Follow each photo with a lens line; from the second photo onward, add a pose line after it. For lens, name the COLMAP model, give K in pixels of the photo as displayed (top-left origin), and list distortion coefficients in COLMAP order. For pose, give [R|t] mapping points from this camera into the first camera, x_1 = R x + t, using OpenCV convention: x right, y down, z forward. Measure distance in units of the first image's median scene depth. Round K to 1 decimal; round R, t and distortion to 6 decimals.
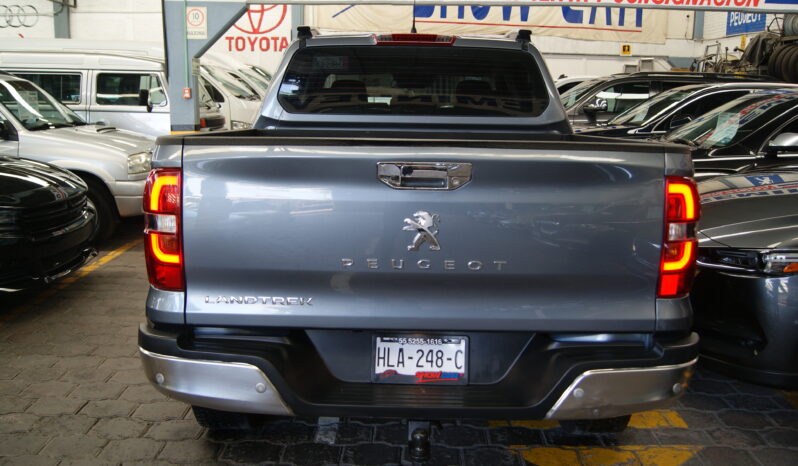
lens RADIAL K [[770.5, 0, 398.5], [0, 770.5, 232.2], [0, 0, 1]] dist [-0.060710, 0.000000]
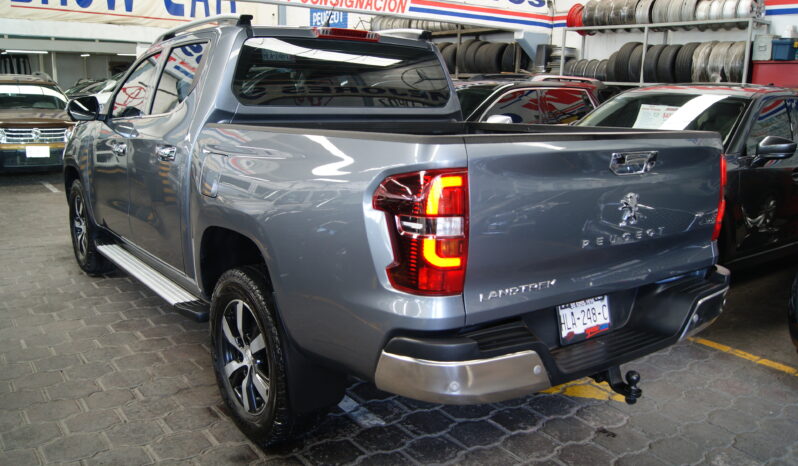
lens RADIAL K [[688.5, 0, 398.4], [0, 688.5, 234.1], [0, 0, 1]] dist [-0.068974, -0.004510]
pose [[0.803510, -0.115217, 0.584035, -0.447492], [0.090227, 0.993328, 0.071827, -0.036075], [-0.588414, -0.005018, 0.808544, 0.177394]]
